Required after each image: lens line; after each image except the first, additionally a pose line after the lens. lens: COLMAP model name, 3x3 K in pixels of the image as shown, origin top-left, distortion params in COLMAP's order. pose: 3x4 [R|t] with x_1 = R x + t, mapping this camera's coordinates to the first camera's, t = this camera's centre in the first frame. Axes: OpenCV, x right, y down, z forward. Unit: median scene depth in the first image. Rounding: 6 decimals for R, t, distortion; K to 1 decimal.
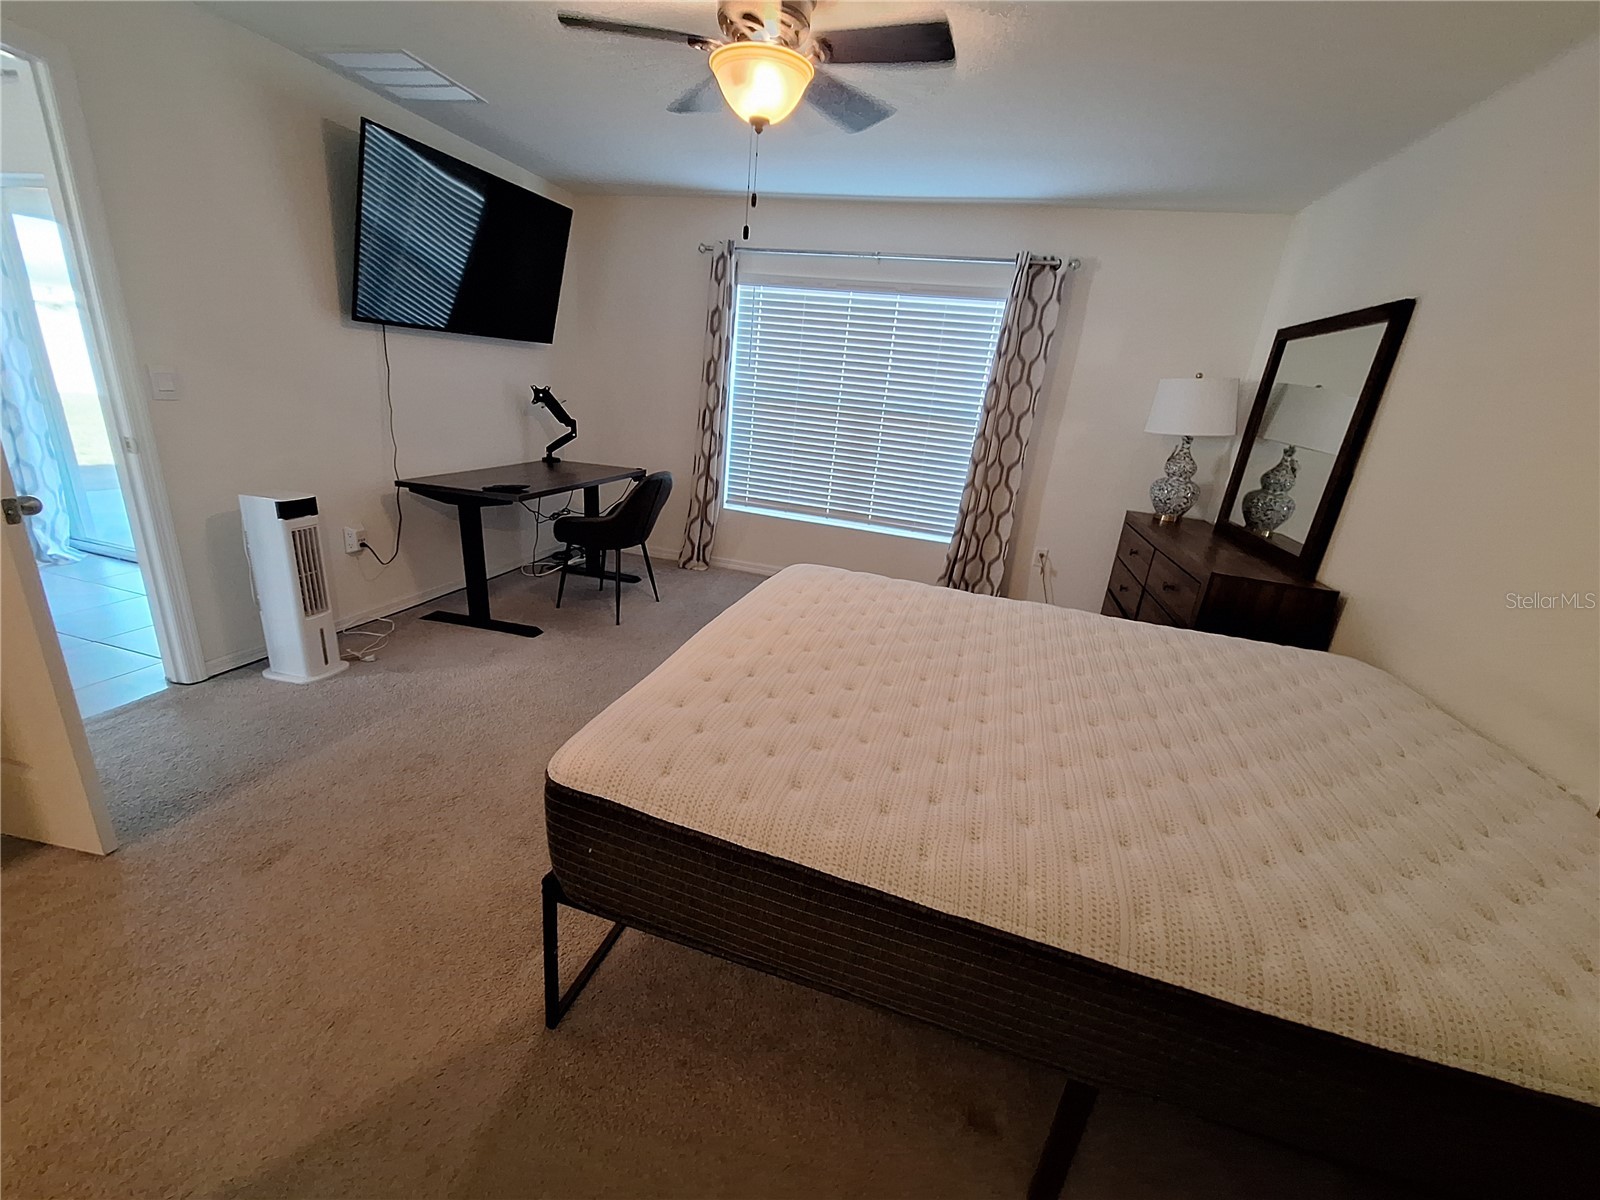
lens RADIAL K [[642.9, 0, 797.4], [0, 642.9, 596.4], [0, 0, 1]] dist [-0.000001, 0.000154]
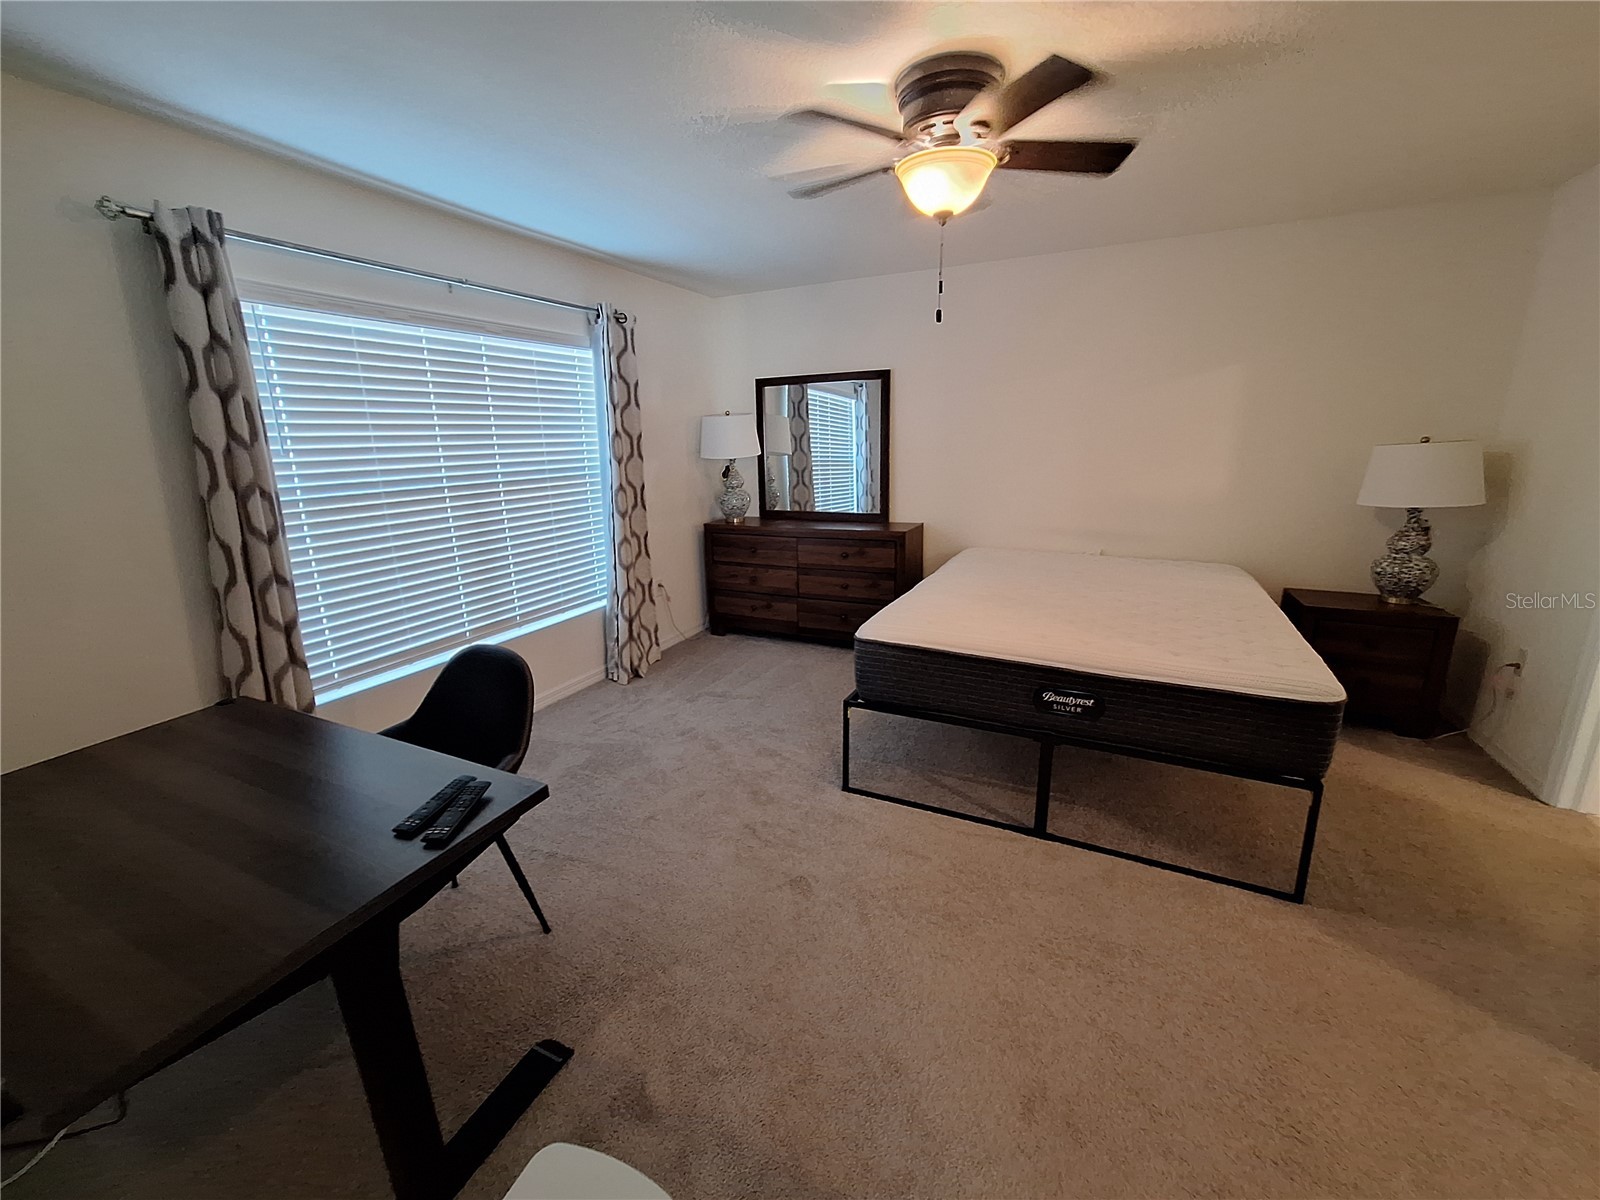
lens RADIAL K [[642.9, 0, 800.0], [0, 642.9, 592.5], [0, 0, 1]] dist [-0.000001, 0.000154]
pose [[0.153367, -0.329648, 0.931563, -0.581612], [0.348950, 0.900049, 0.261048, -0.250698], [-0.924507, 0.285033, 0.253069, 0.521144]]
